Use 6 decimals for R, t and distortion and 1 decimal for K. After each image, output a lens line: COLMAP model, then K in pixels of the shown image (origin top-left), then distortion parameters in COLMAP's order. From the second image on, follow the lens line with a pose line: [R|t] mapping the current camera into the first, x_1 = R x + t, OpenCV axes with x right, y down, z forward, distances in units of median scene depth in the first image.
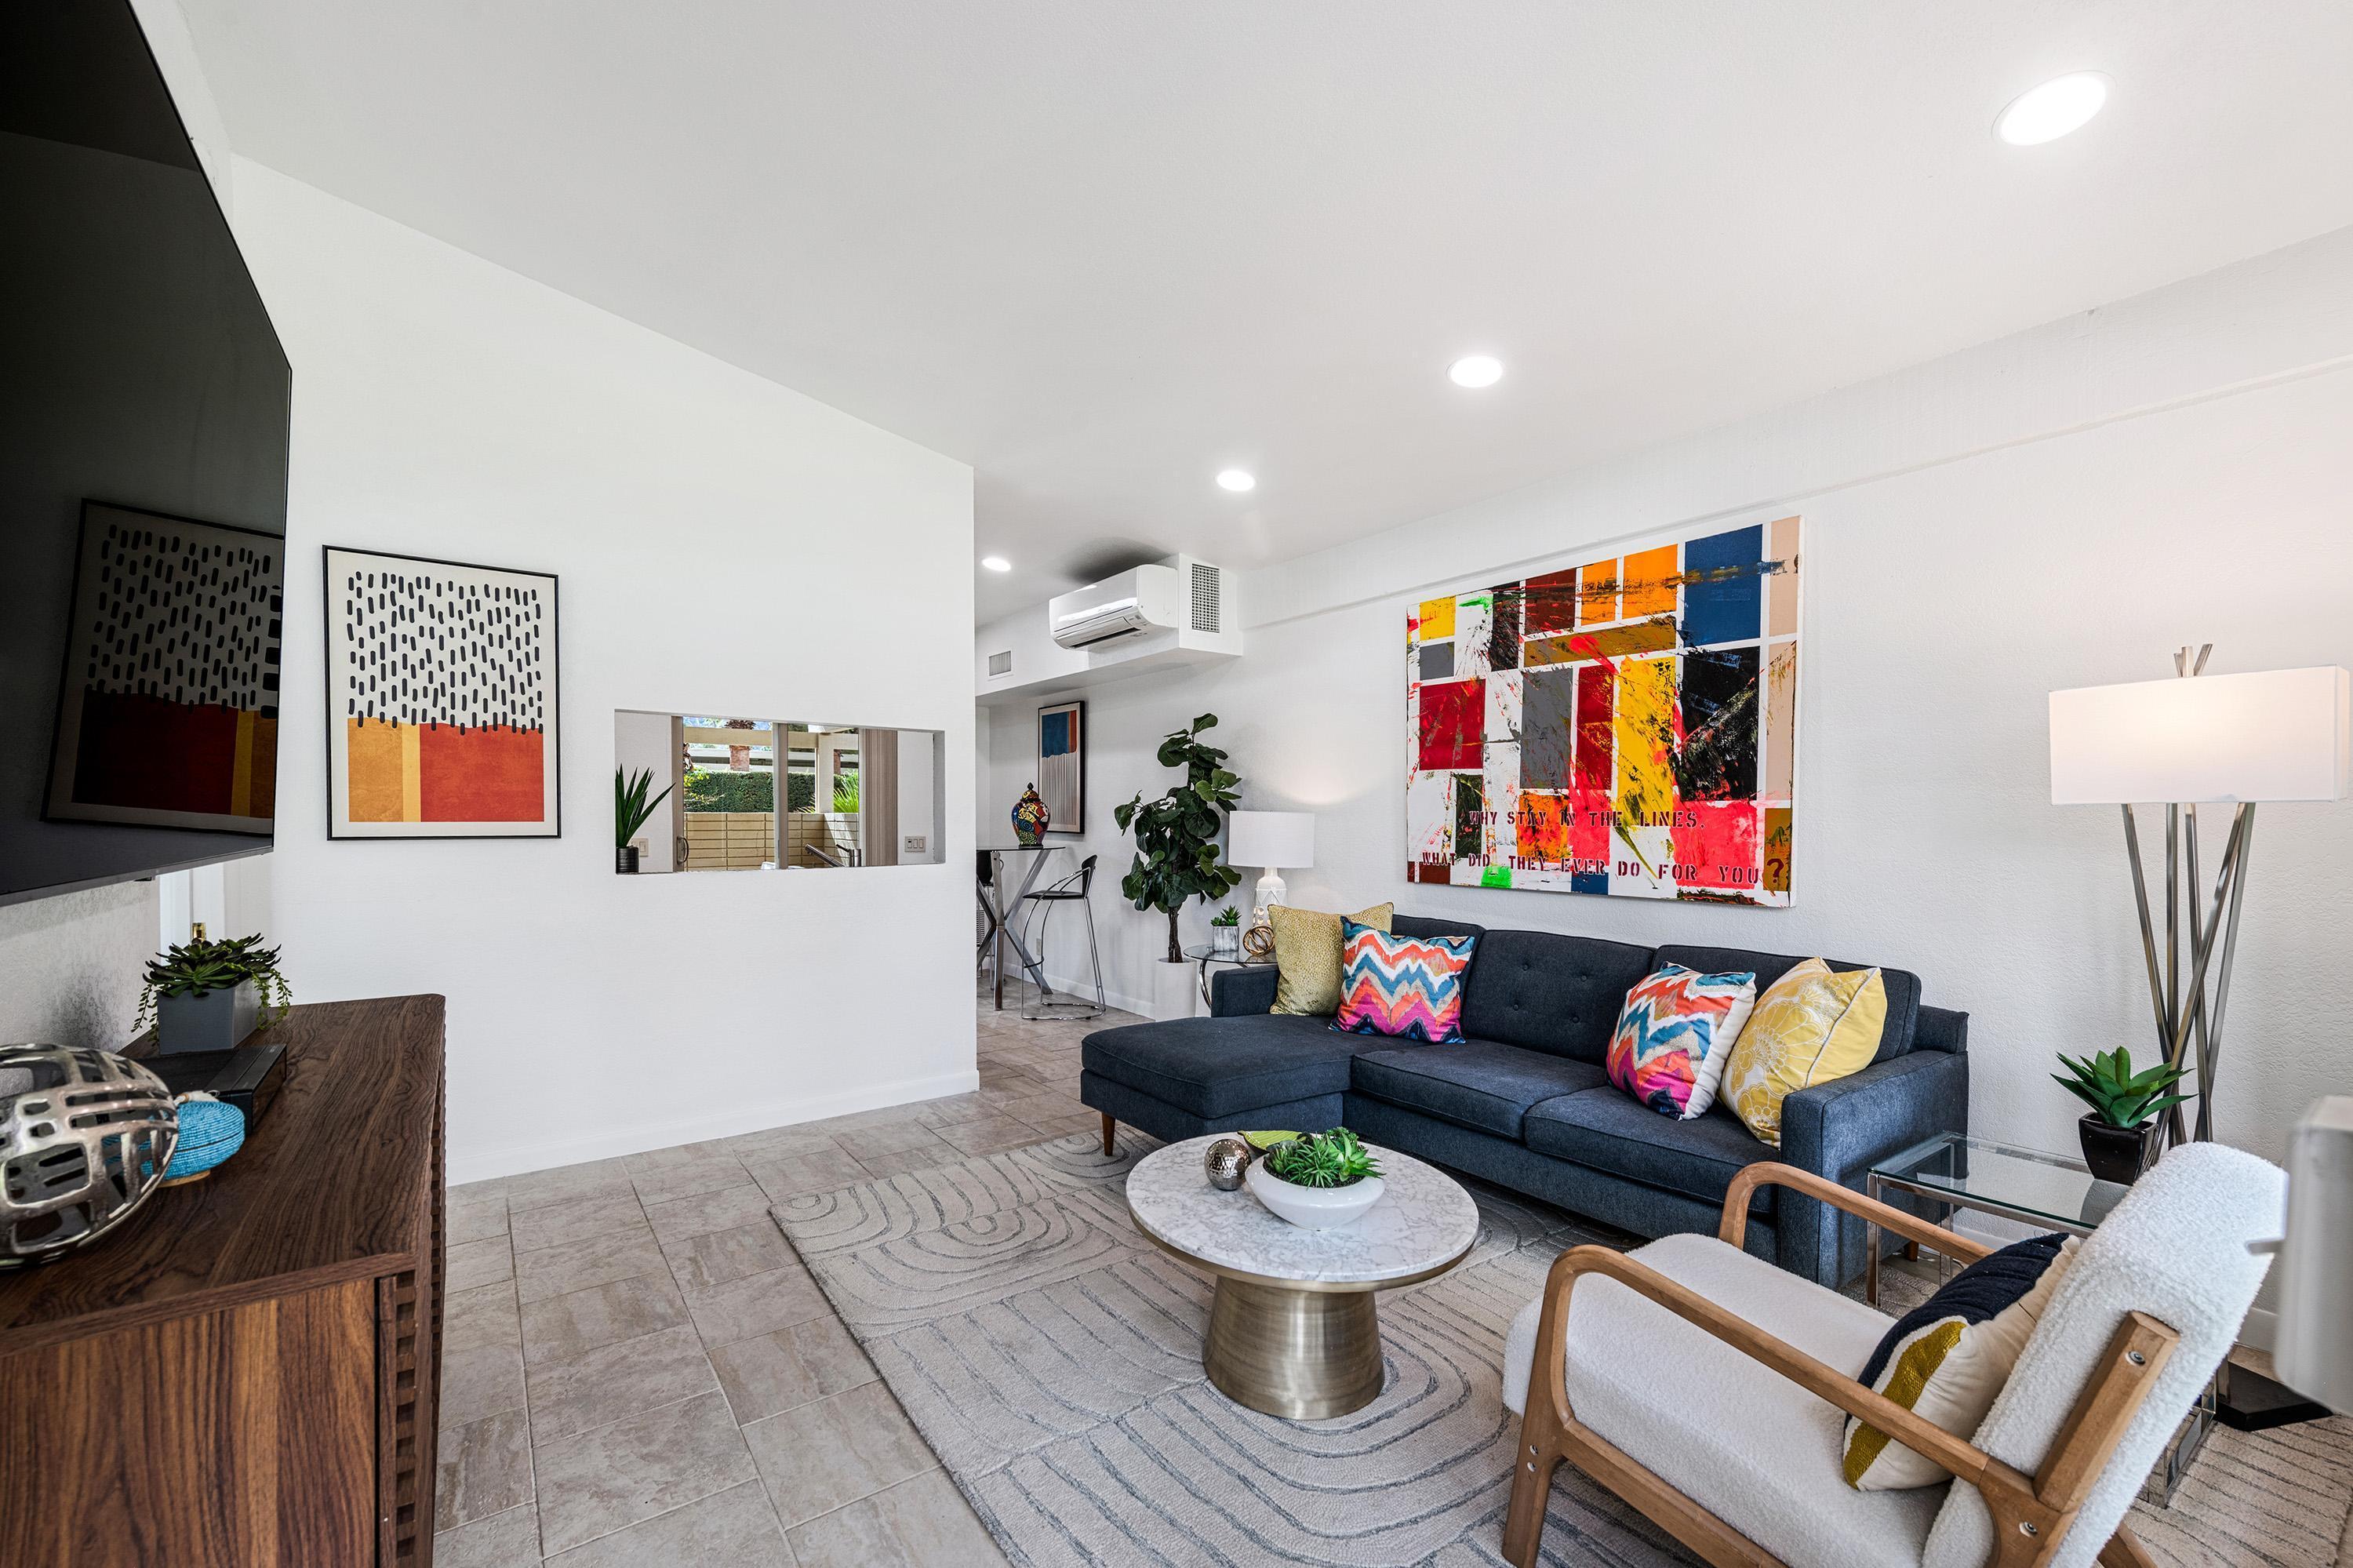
lens RADIAL K [[963.0, 0, 1163.4], [0, 963.0, 825.1], [0, 0, 1]] dist [0.004270, 0.000107]
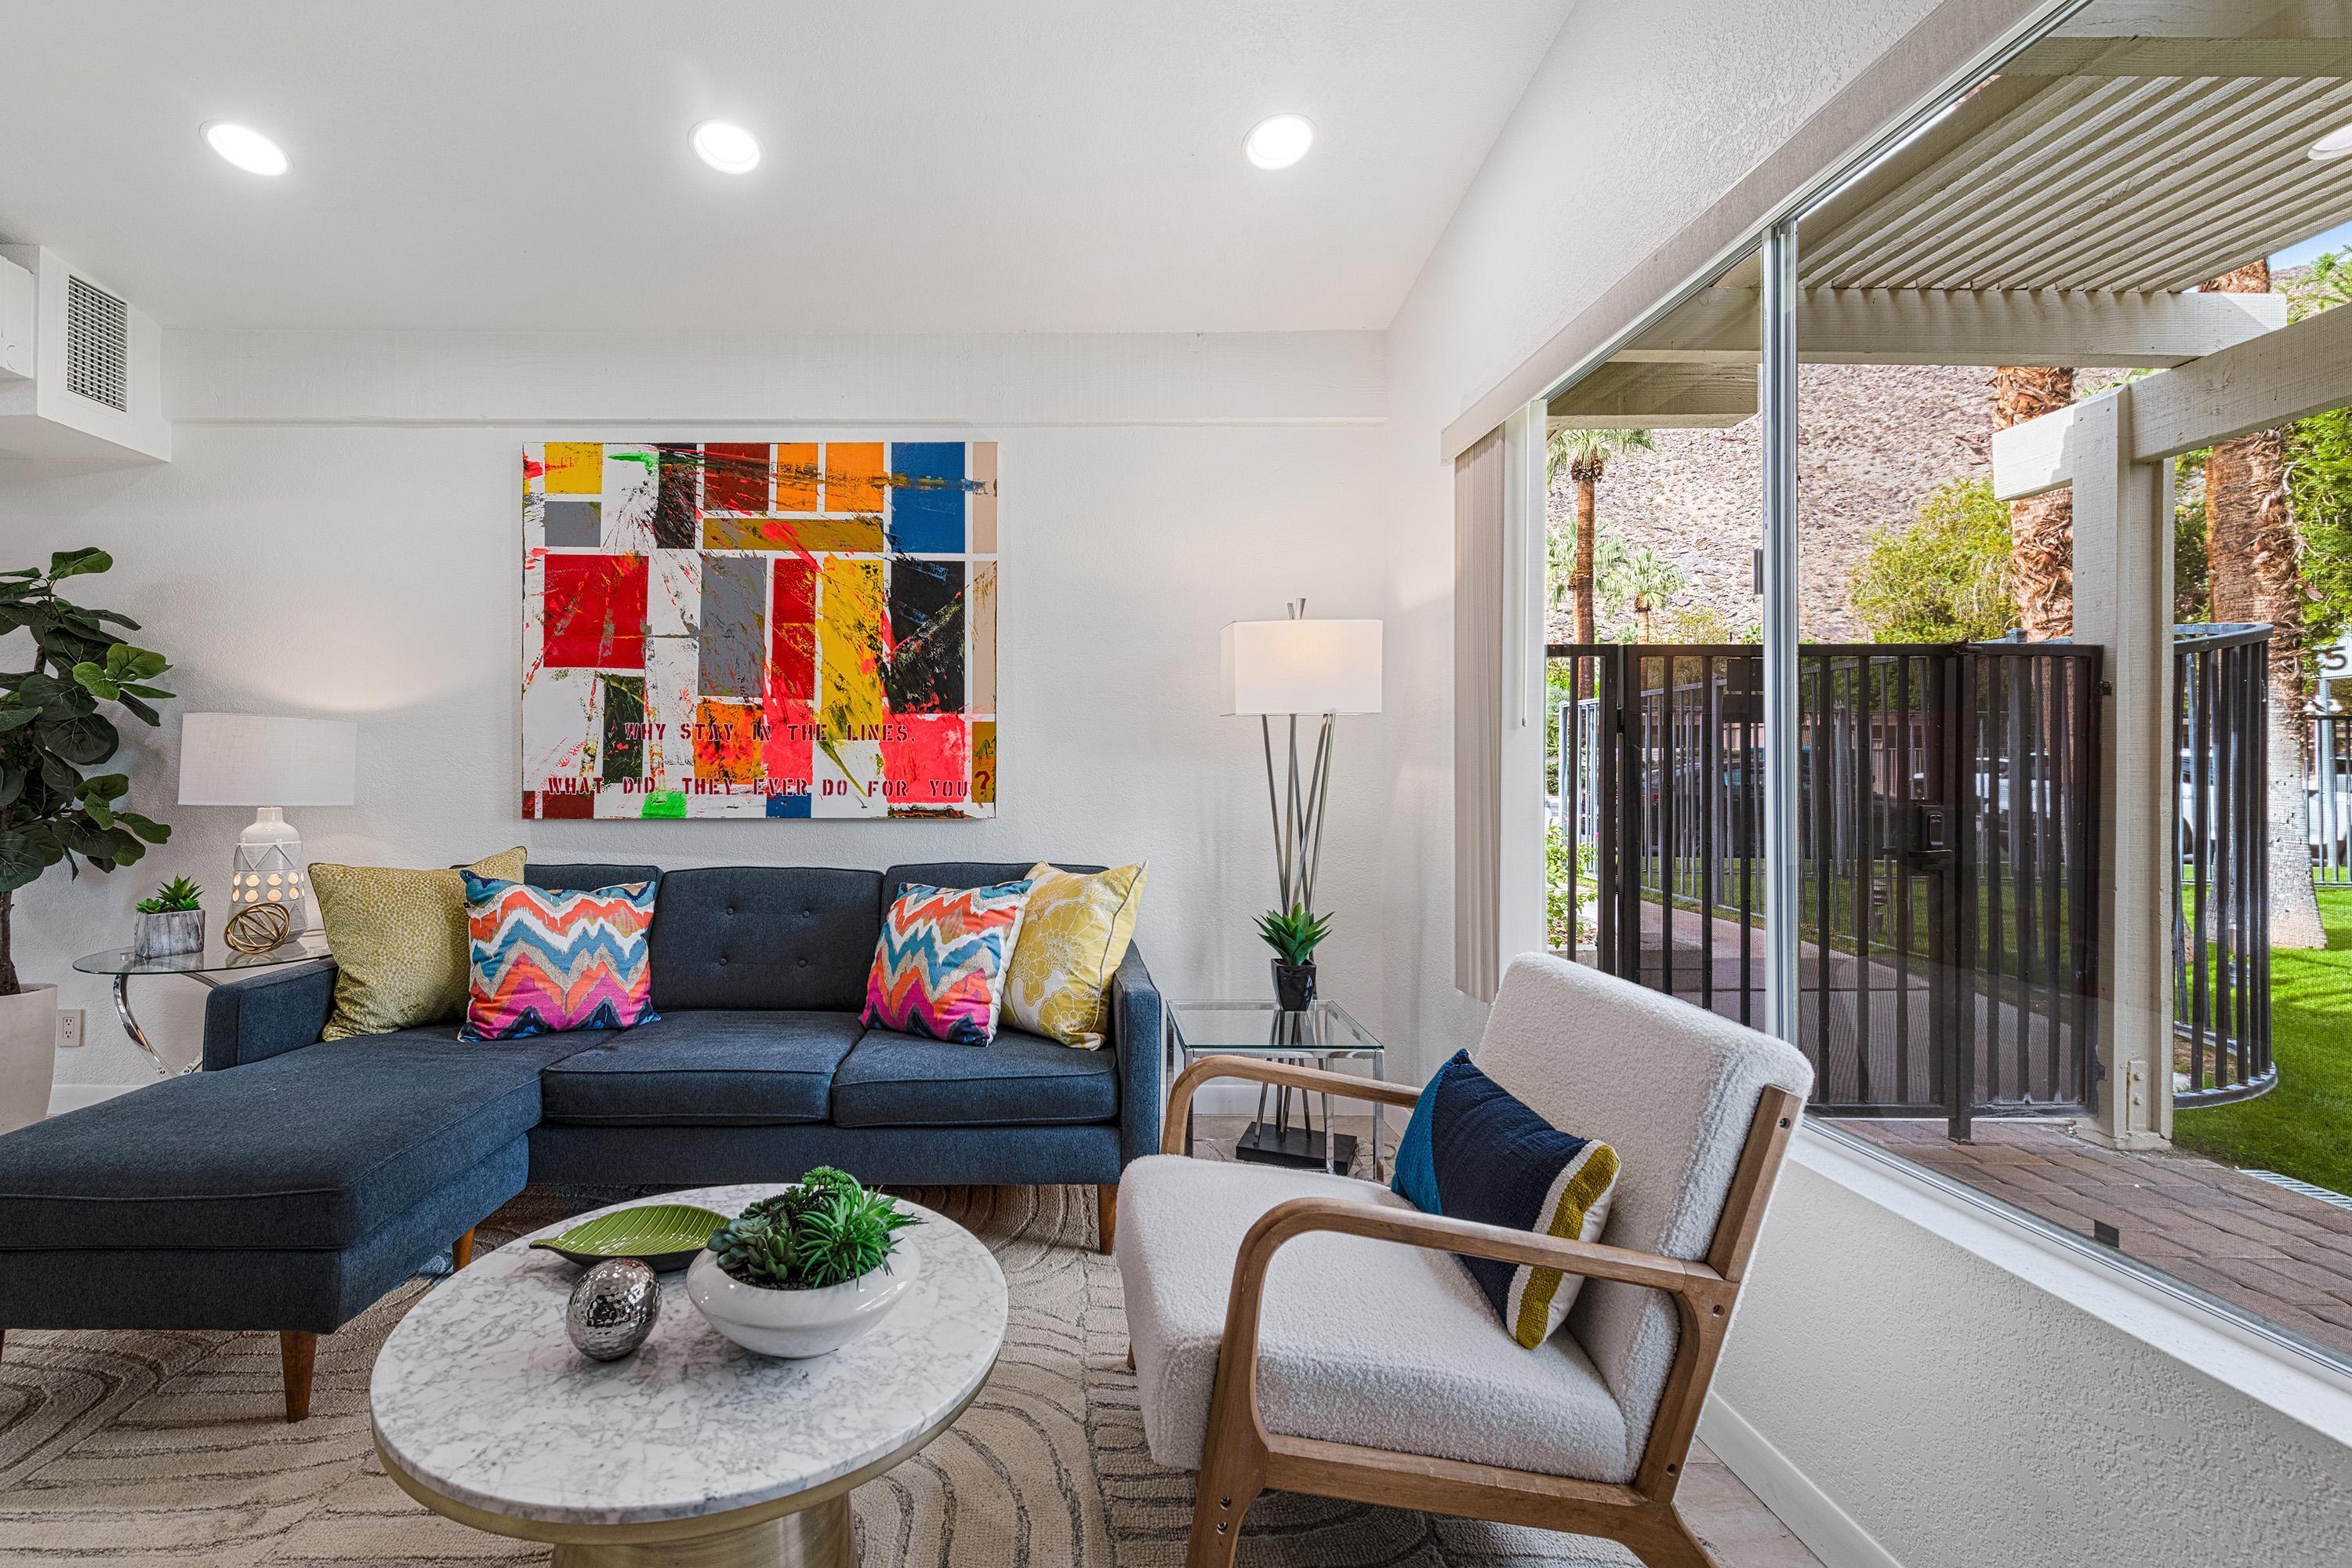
lens RADIAL K [[962.6, 0, 1055.3], [0, 962.6, 768.7], [0, 0, 1]] dist [0.004270, 0.000107]
pose [[0.579373, 0.003187, 0.815057, -0.132519], [0.006690, 0.999940, -0.008665, 0.036365], [-0.815035, 0.010473, 0.579317, 0.303271]]
